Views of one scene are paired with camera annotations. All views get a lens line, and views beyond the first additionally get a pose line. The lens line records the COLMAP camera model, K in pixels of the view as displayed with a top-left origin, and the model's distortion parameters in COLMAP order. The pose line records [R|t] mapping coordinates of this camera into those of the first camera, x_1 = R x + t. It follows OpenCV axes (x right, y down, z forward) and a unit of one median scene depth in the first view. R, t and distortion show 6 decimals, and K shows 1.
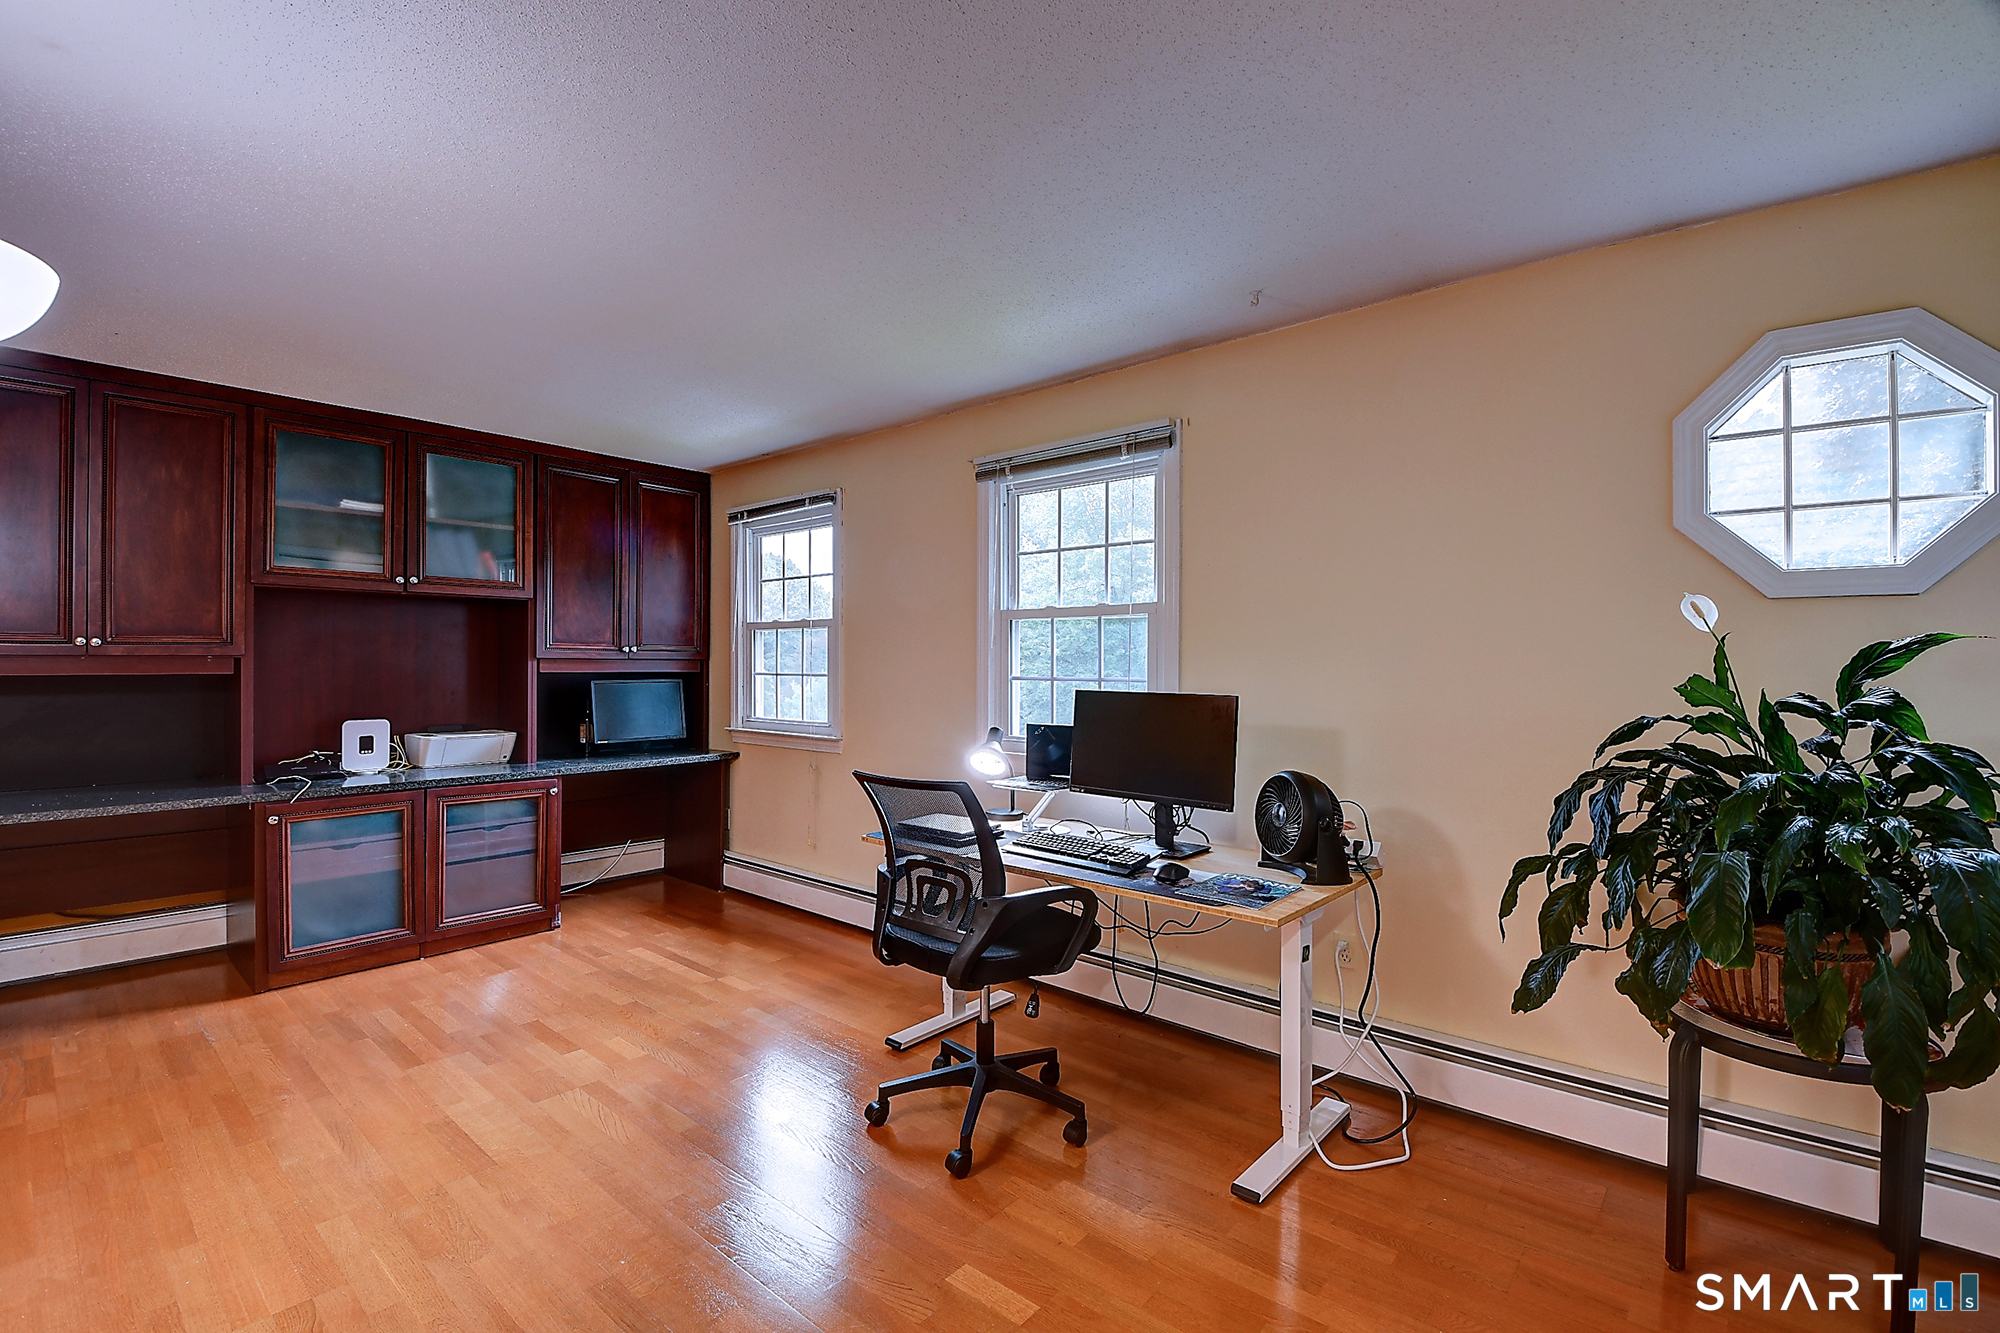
lens RADIAL K [[886.5, 0, 958.0], [0, 886.5, 666.2], [0, 0, 1]] dist [-0.008483, -0.006609]
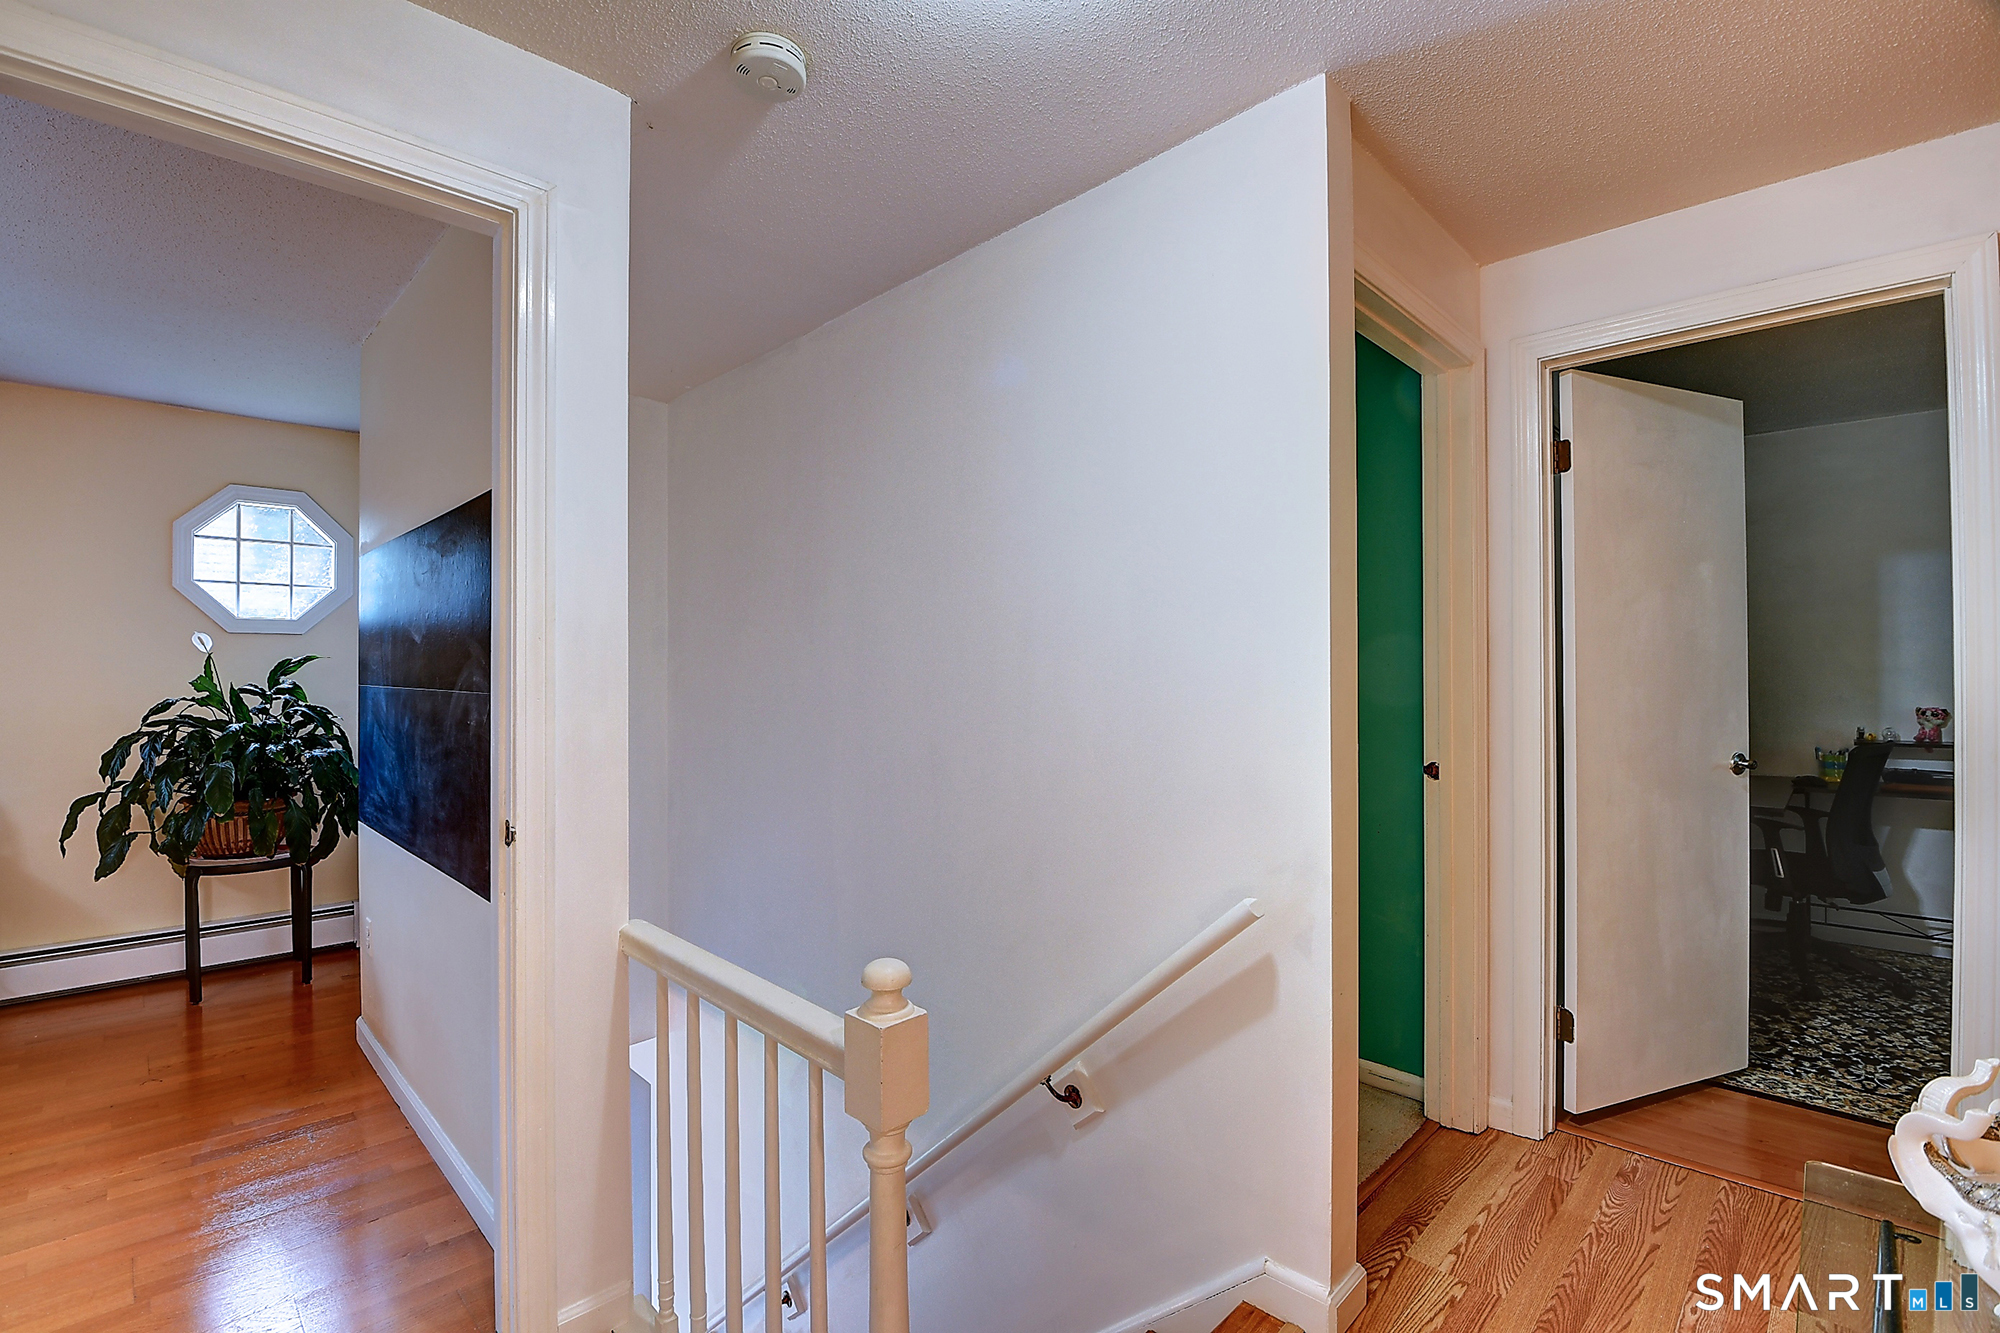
lens RADIAL K [[886.5, 0, 1001.0], [0, 886.5, 668.9], [0, 0, 1]] dist [-0.008483, -0.006609]
pose [[0.059339, -0.002229, 0.998235, -0.897264], [0.006873, 0.999975, 0.001824, 0.005215], [-0.998214, 0.006753, 0.059353, -0.794482]]
